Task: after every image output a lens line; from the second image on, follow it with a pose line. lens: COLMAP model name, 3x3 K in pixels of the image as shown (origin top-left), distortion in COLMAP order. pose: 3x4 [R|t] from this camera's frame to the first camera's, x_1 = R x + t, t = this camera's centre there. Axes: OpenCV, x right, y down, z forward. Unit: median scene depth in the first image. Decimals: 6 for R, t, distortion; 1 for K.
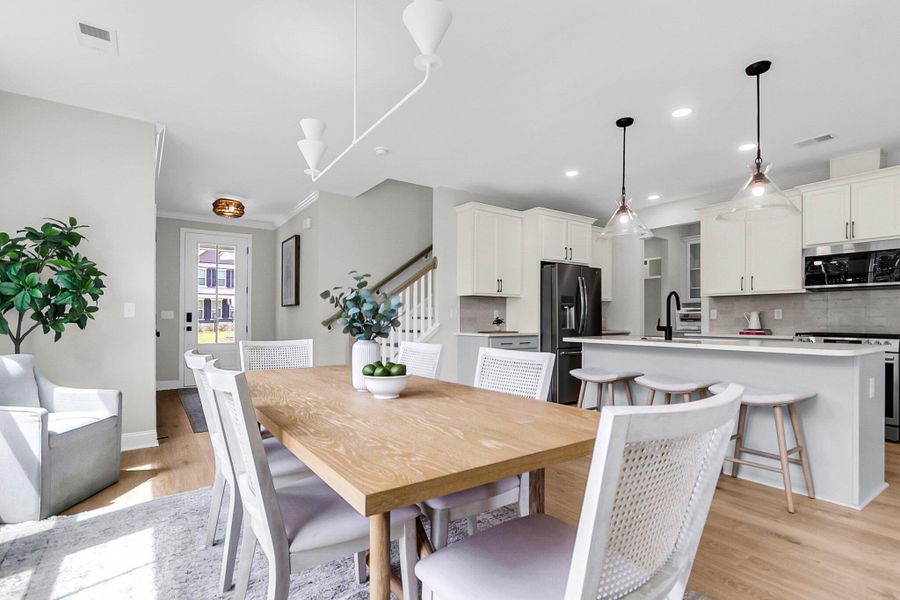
lens RADIAL K [[433.8, 0, 450.5], [0, 433.8, 318.5], [0, 0, 1]] dist [0.005007, 0.000140]
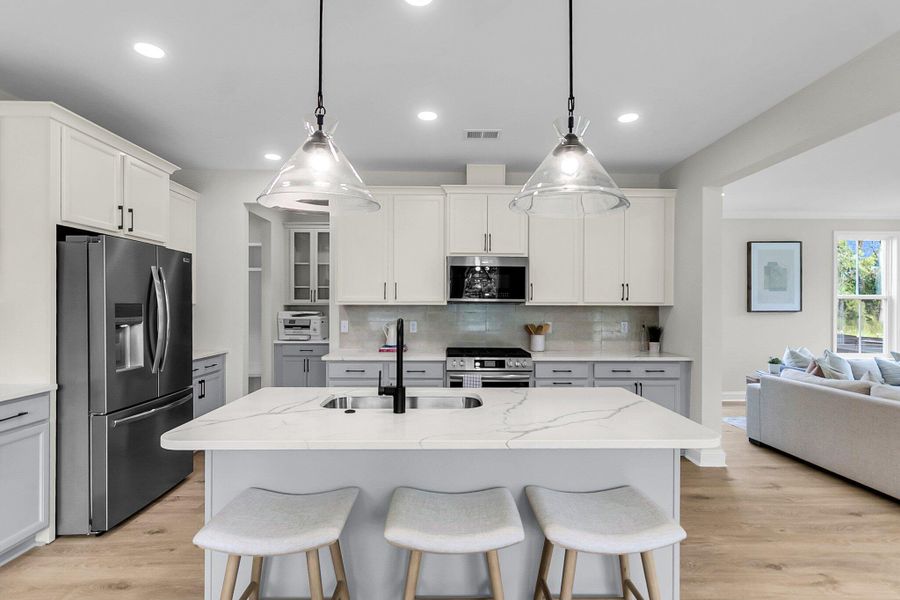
lens RADIAL K [[433.8, 0, 448.4], [0, 433.8, 304.3], [0, 0, 1]] dist [0.005007, 0.000140]
pose [[0.562933, 0.001937, 0.826500, 0.062985], [-0.003742, 0.999993, 0.000205, -0.051626], [-0.826494, -0.003208, 0.562937, 0.412286]]
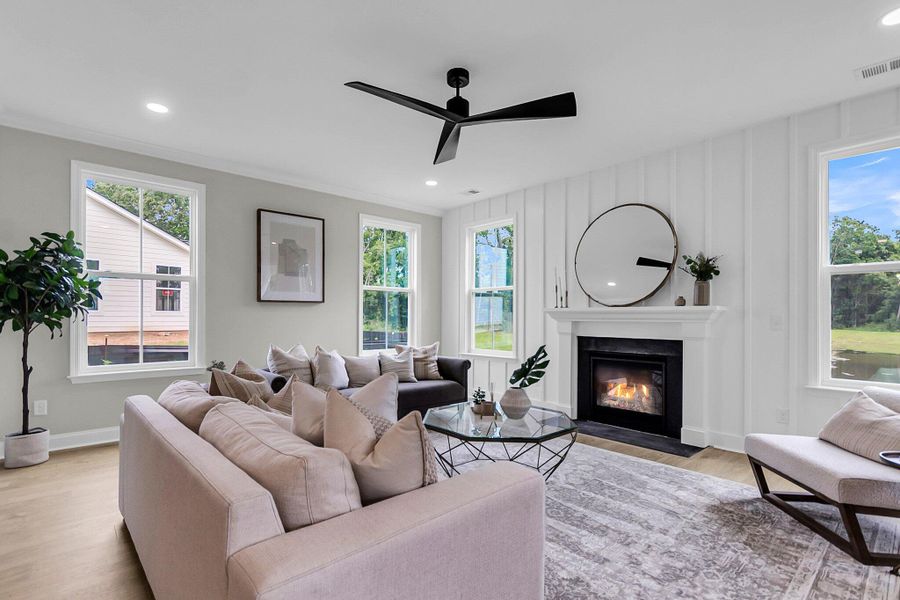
lens RADIAL K [[433.8, 0, 441.1], [0, 433.8, 313.2], [0, 0, 1]] dist [0.005007, 0.000140]
pose [[-0.106681, 0.005612, 0.994277, 0.541862], [-0.006104, 0.999962, -0.006299, -0.009550], [-0.994275, -0.006741, -0.106643, 0.141695]]
